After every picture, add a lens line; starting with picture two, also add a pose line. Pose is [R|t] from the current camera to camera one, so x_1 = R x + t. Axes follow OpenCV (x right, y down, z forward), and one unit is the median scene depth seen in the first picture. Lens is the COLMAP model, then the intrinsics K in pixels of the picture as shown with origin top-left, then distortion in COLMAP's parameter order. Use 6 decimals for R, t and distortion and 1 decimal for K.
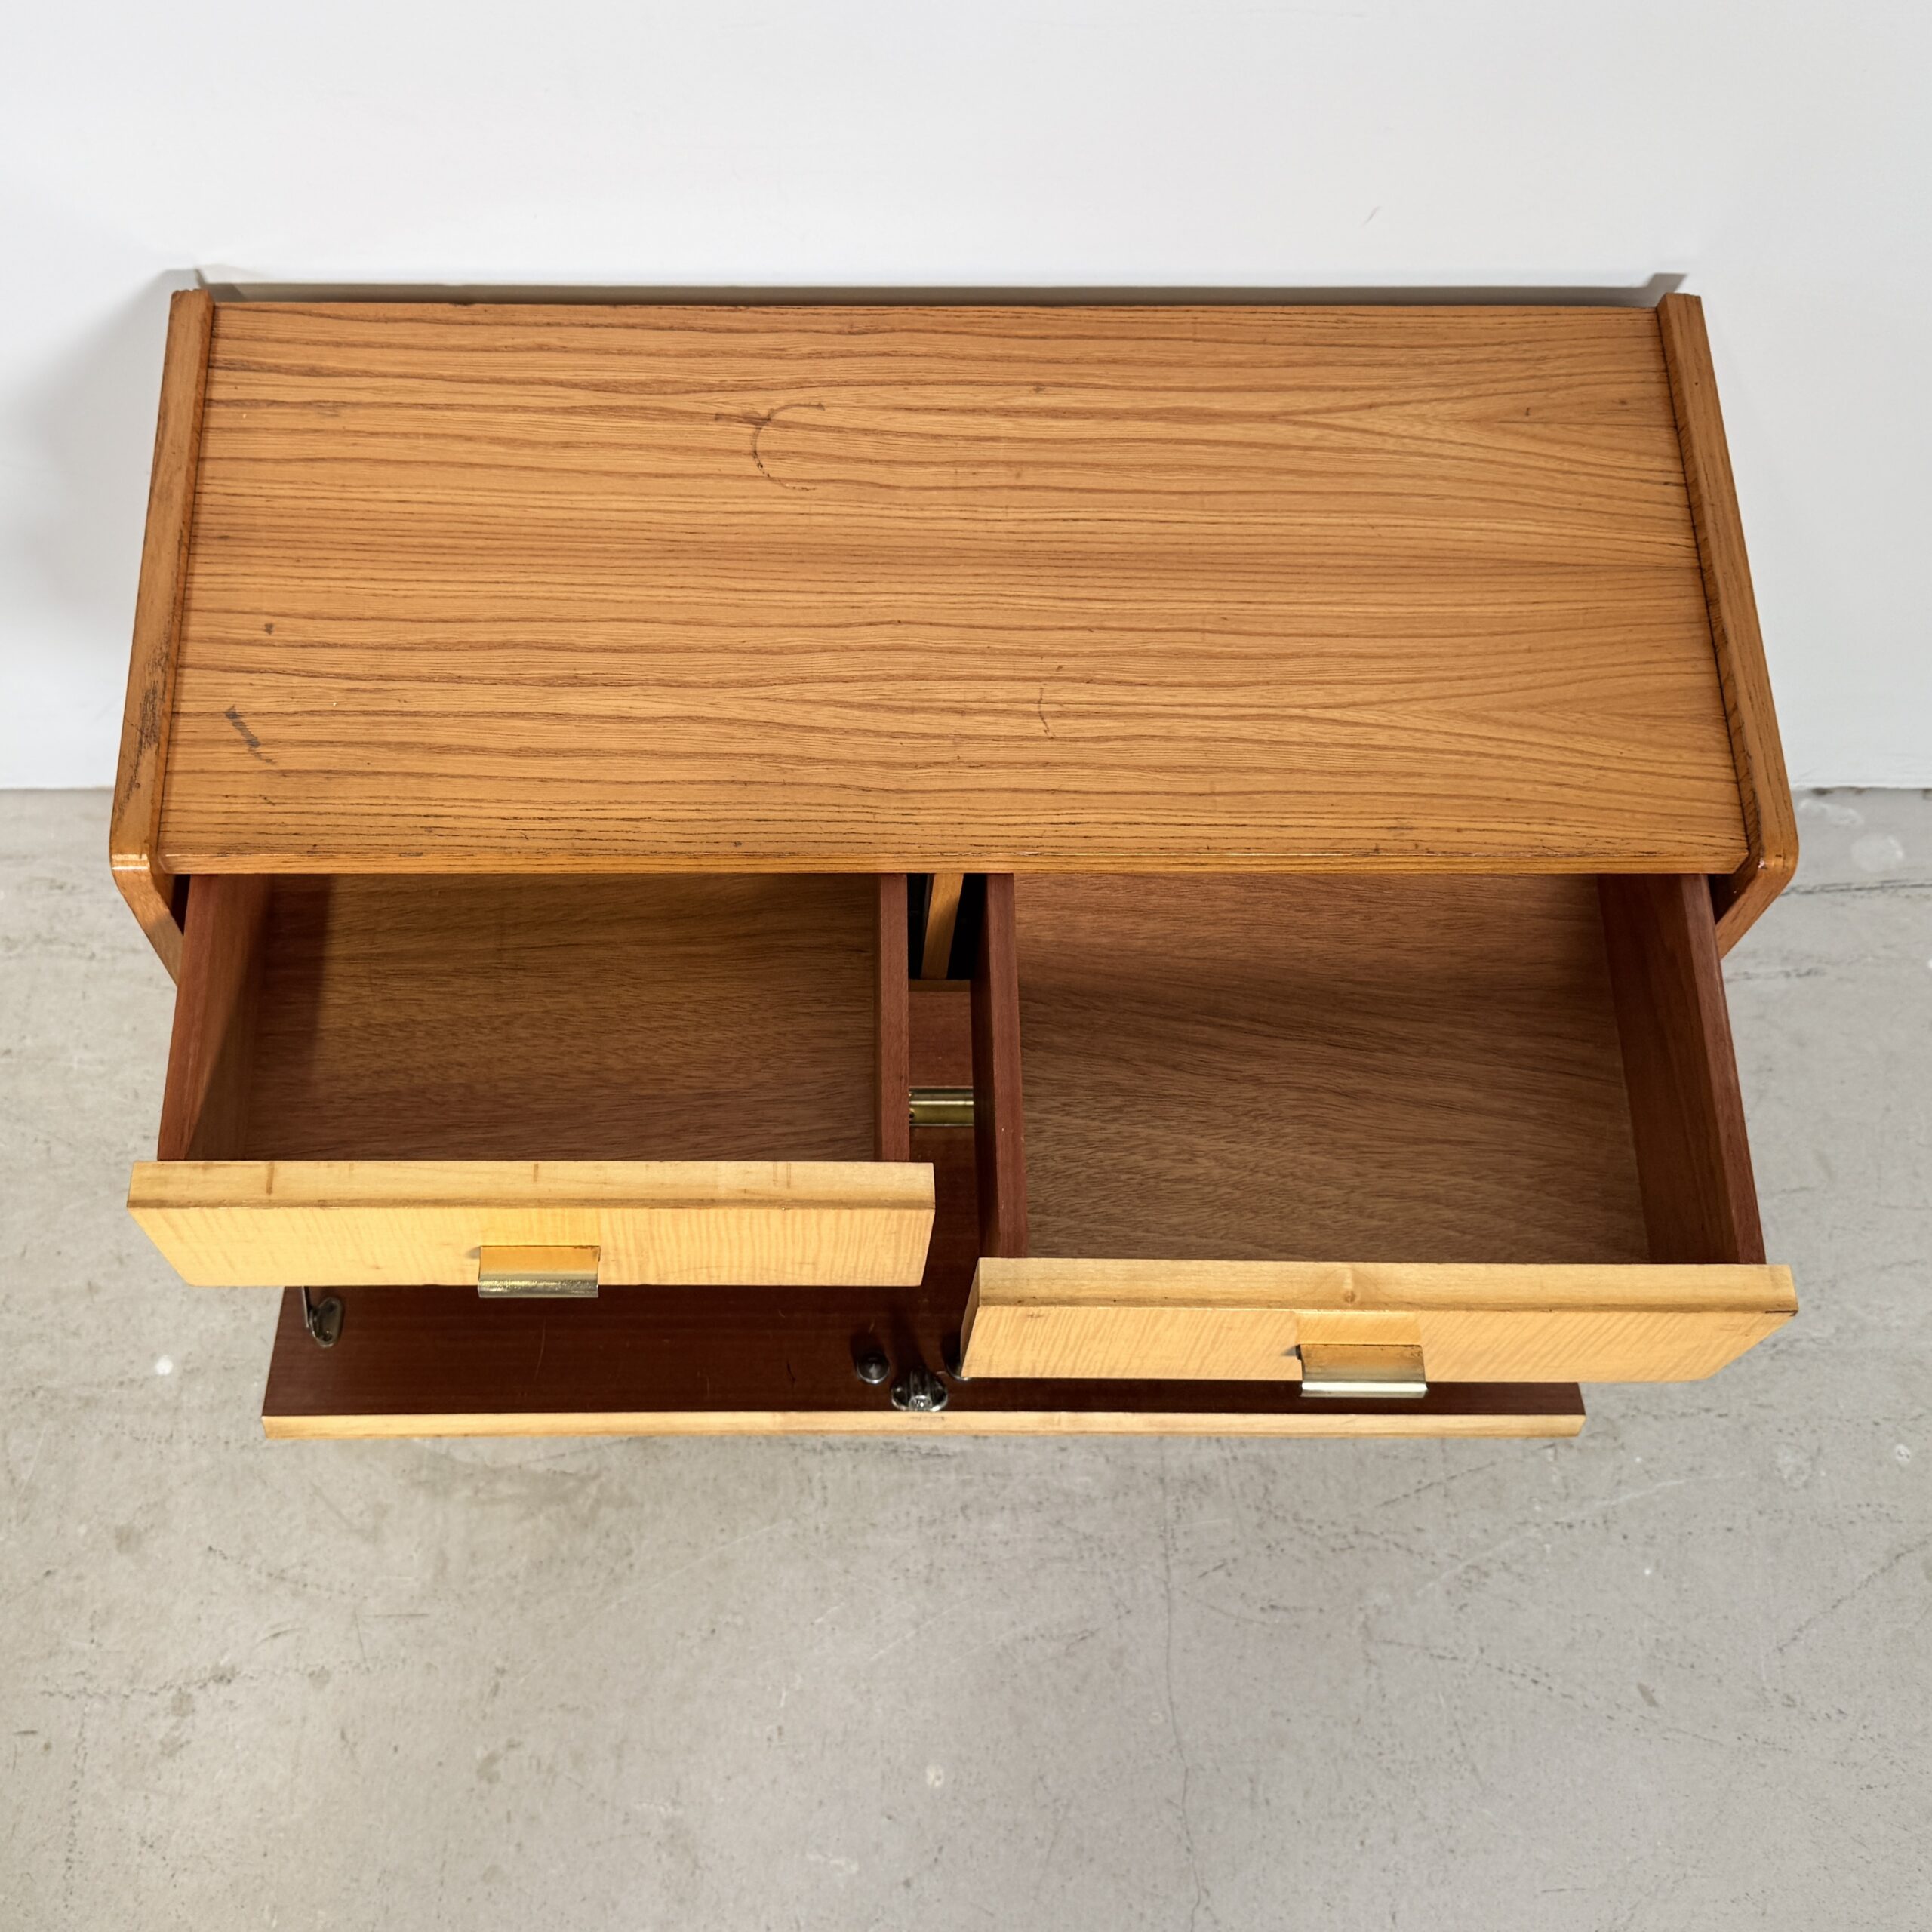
lens RADIAL K [[2074.4, 0, 829.8], [0, 2074.4, 869.3], [0, 0, 1]] dist [0.148181, -0.318017]
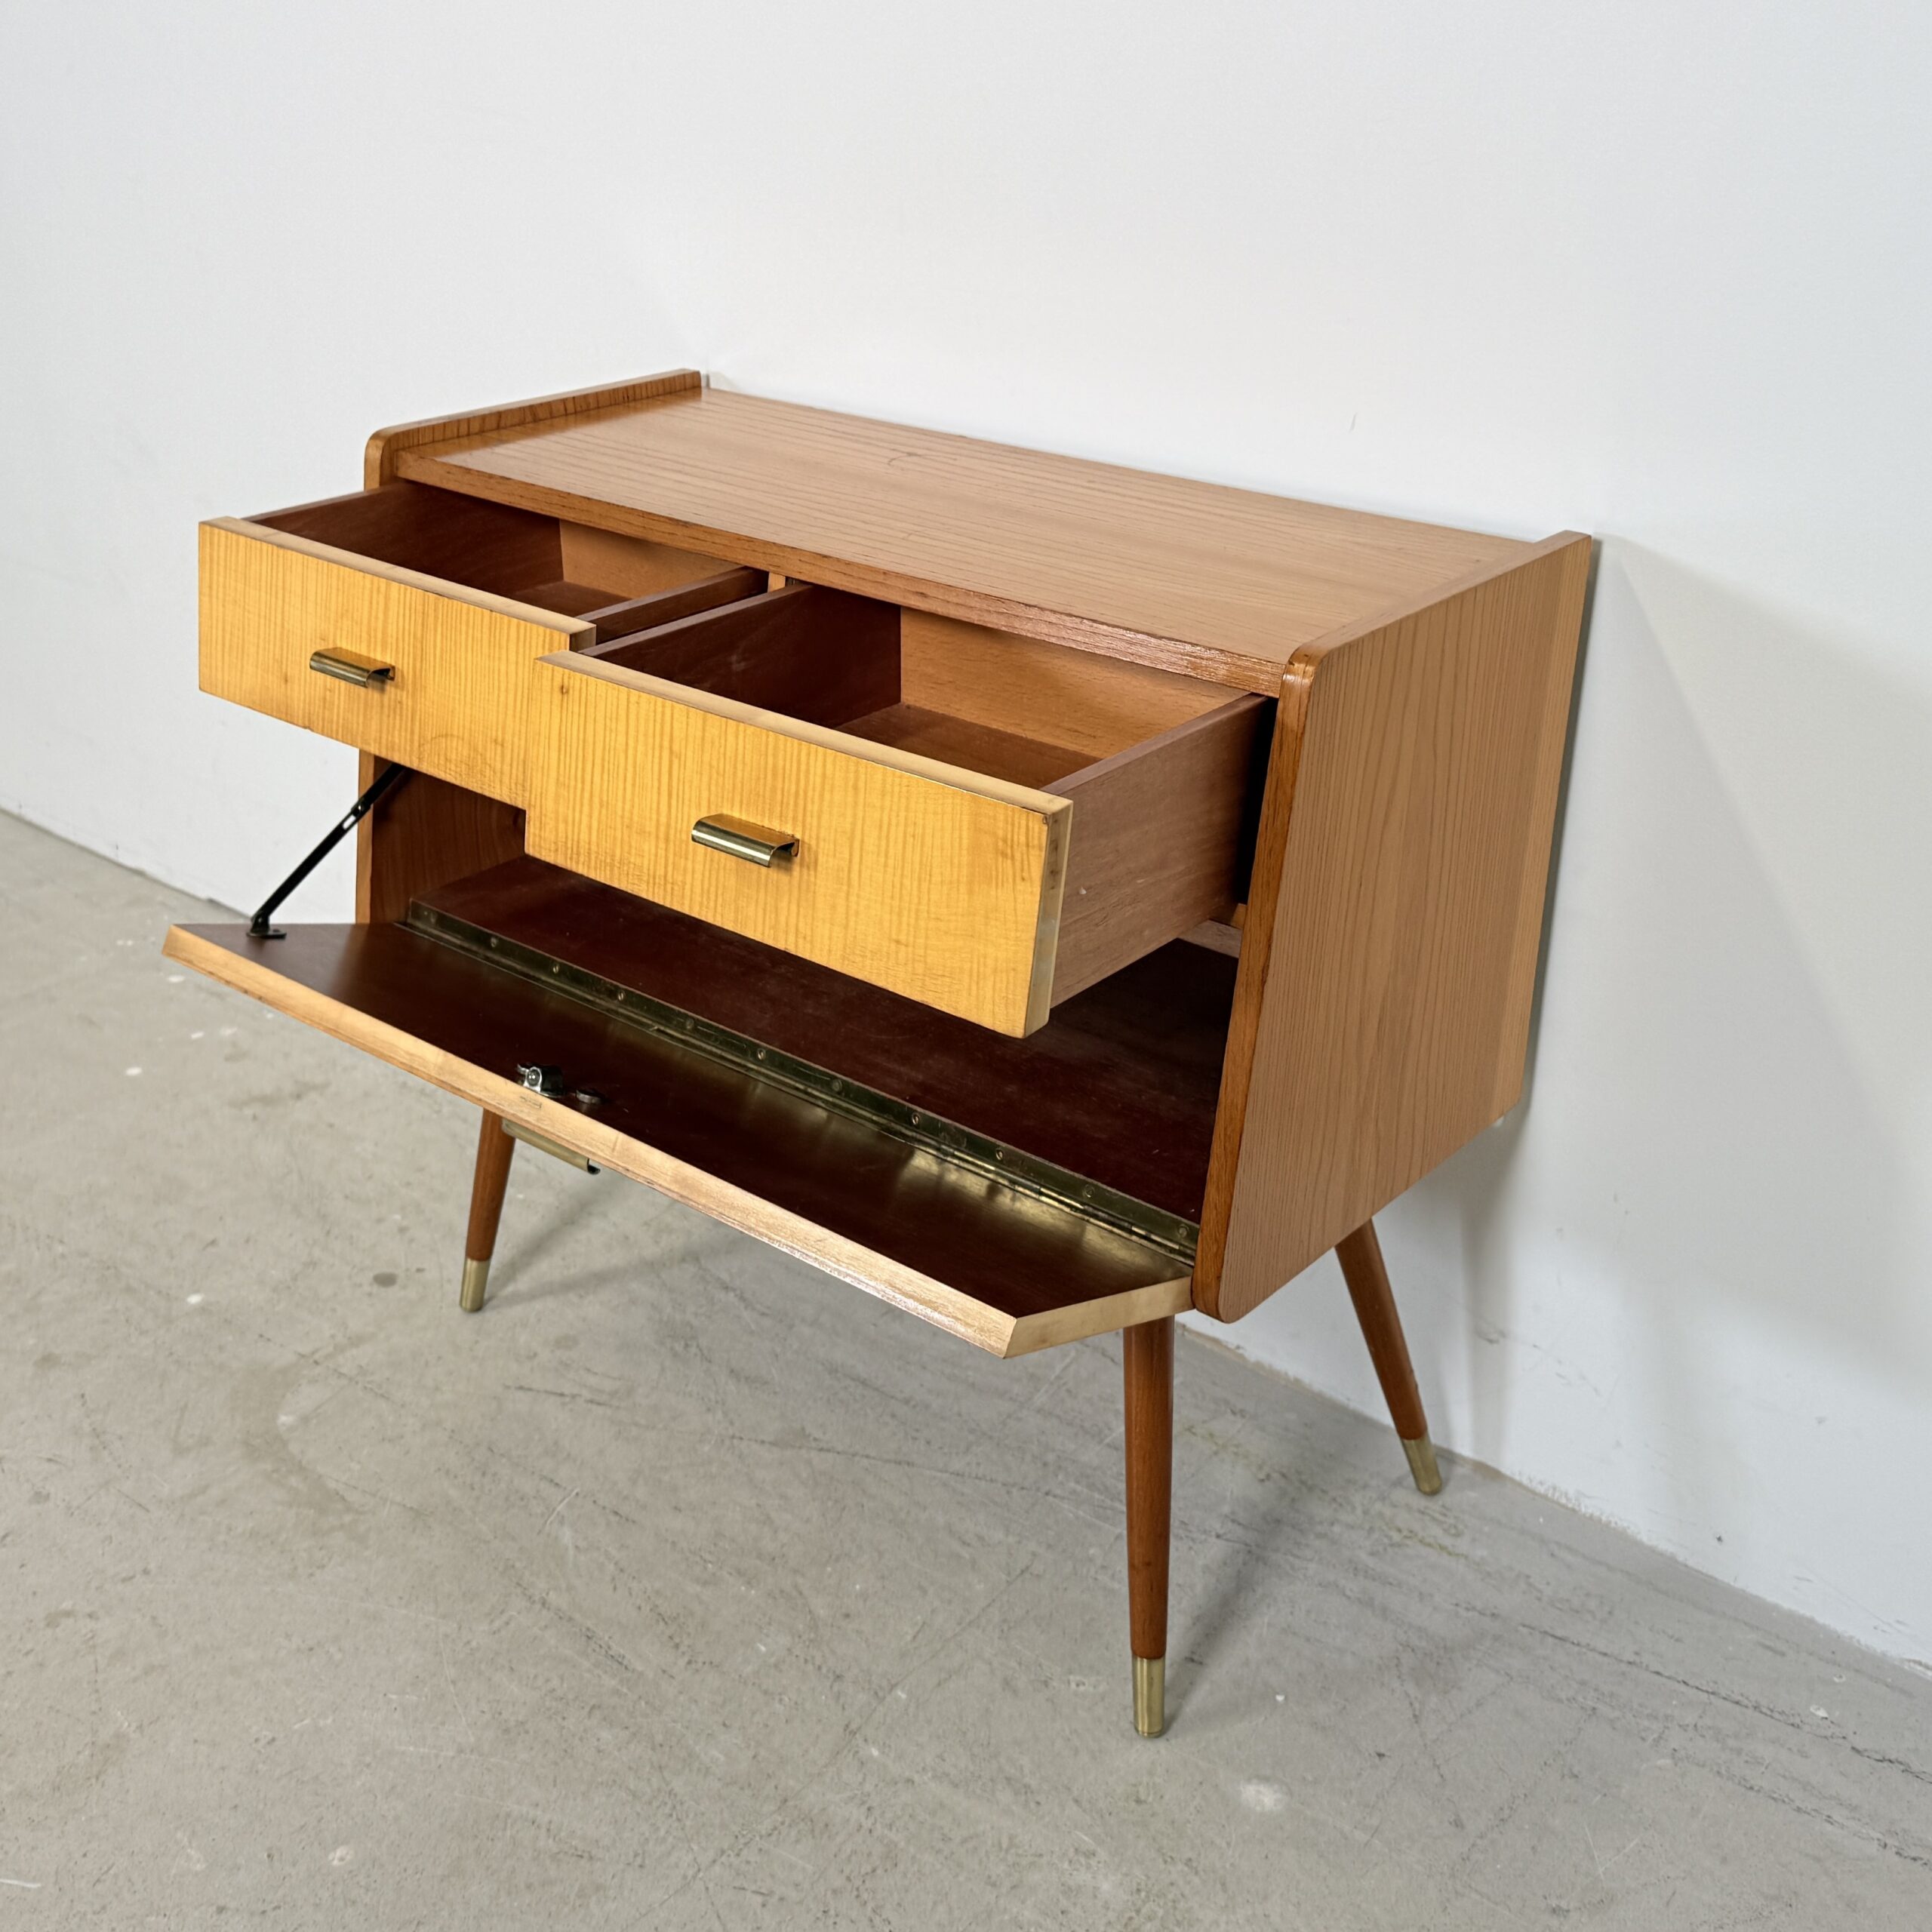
lens RADIAL K [[2320.4, 0, 959.8], [0, 2320.4, 898.5], [0, 0, 1]] dist [0.201295, -0.468506]
pose [[0.768900, 0.246891, -0.589778, 0.692346], [-0.597022, 0.607367, -0.524090, 0.538883], [0.228819, 0.755083, 0.614404, 0.187010]]
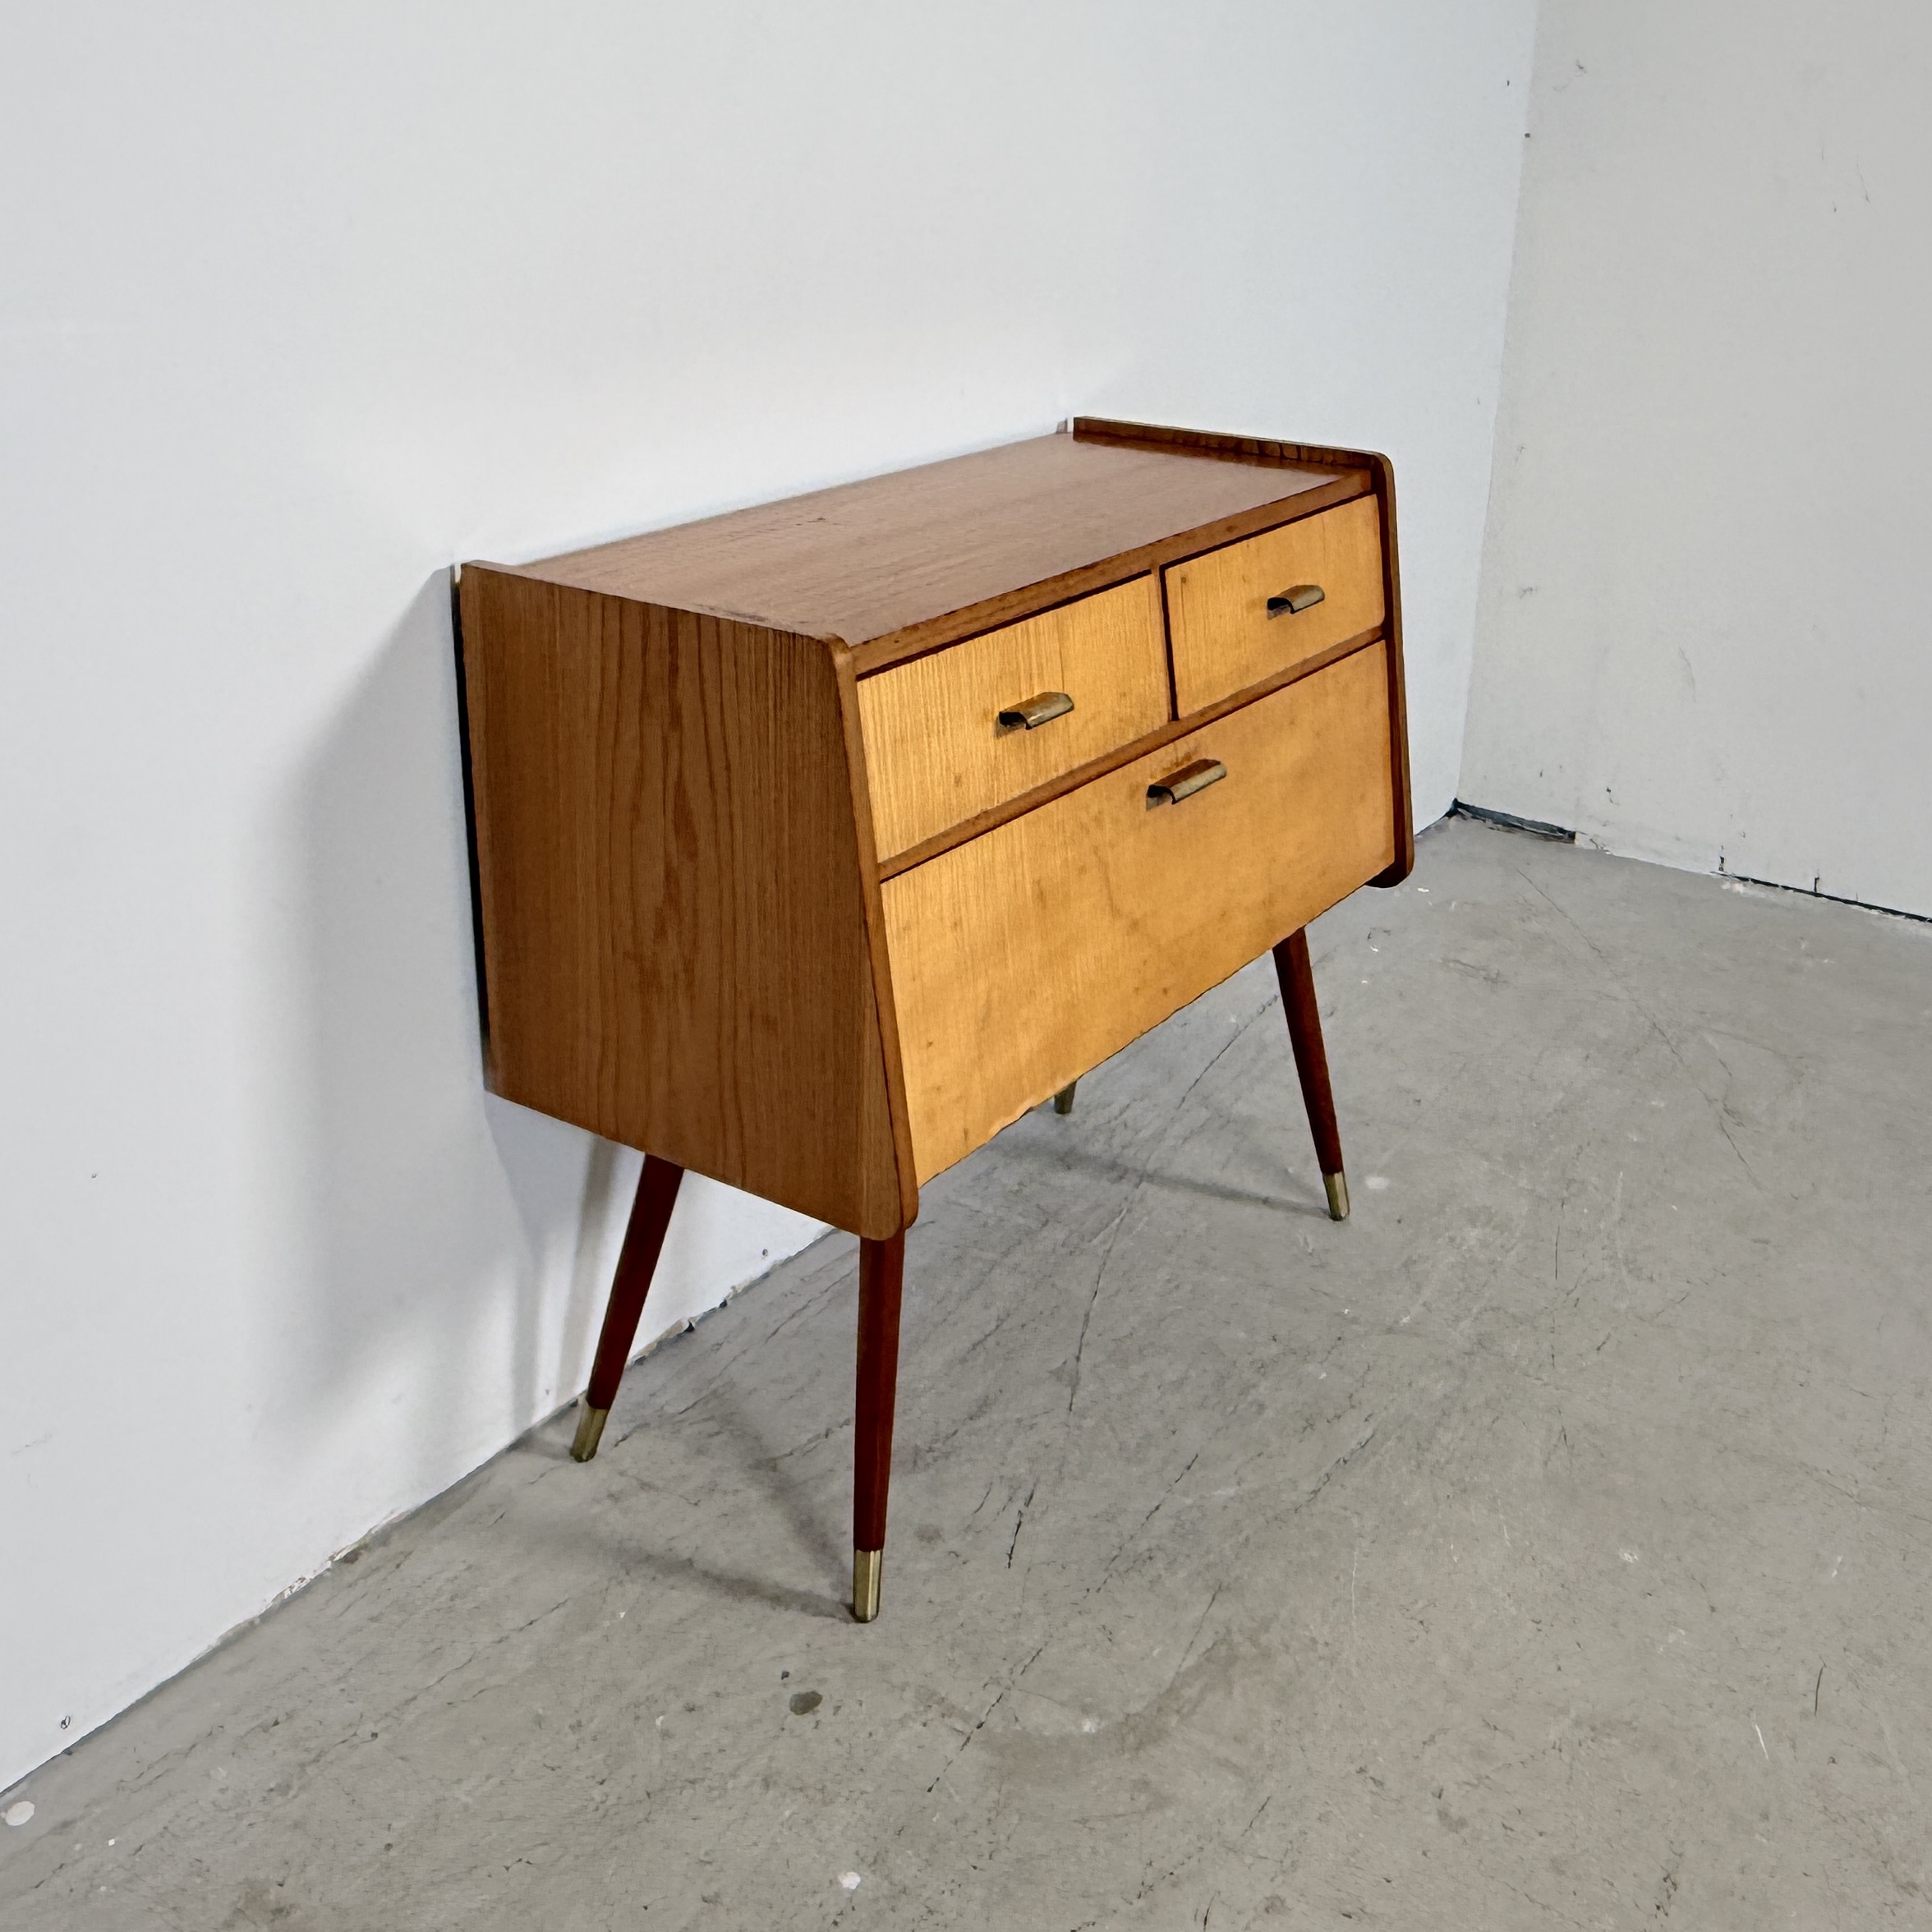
lens RADIAL K [[2139.2, 0, 990.1], [0, 2139.2, 824.0], [0, 0, 1]] dist [0.011233, -0.012903]
pose [[0.570799, -0.291176, 0.767727, -0.833591], [0.767518, 0.521411, -0.372888, 0.388949], [-0.291725, 0.802089, 0.521104, 0.242591]]
